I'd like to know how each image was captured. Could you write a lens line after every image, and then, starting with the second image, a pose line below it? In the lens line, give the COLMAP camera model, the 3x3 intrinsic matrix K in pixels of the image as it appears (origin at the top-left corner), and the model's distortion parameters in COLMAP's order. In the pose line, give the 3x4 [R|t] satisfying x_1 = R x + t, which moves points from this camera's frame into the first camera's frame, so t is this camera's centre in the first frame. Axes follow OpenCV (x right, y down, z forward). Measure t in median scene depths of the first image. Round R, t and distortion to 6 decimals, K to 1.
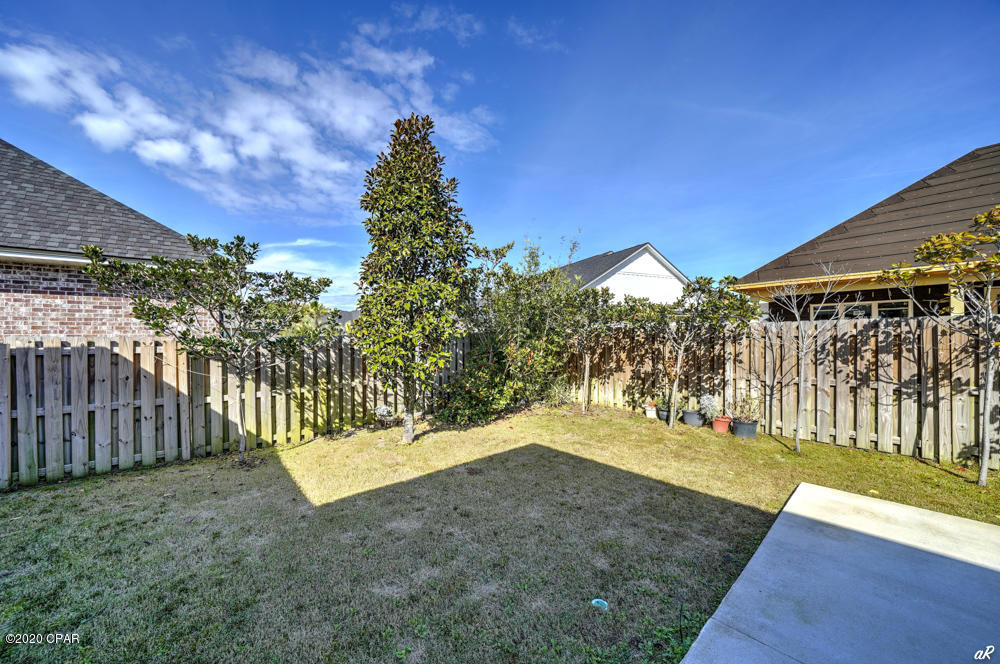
lens RADIAL K [[350.3, 0, 499.6], [0, 350.3, 338.4], [0, 0, 1]] dist [-0.016099, 0.000234]
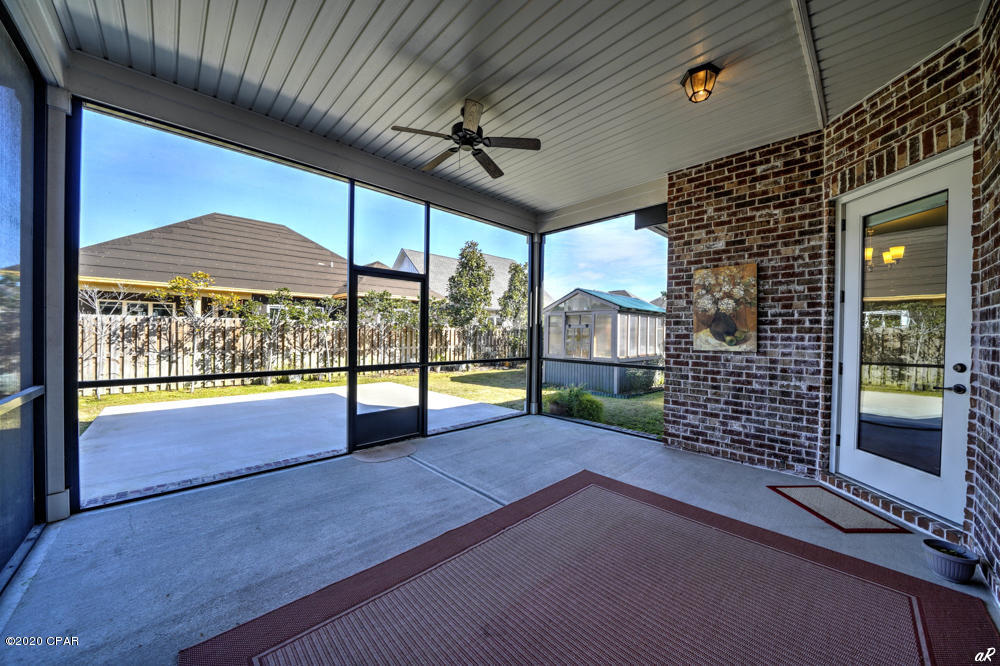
lens RADIAL K [[350.3, 0, 494.8], [0, 350.3, 335.7], [0, 0, 1]] dist [-0.016099, 0.000234]
pose [[-0.038127, 0.001501, 0.999272, -0.577767], [-0.011181, 0.999936, -0.001928, 0.021117], [-0.999210, -0.011246, -0.038107, -0.556920]]
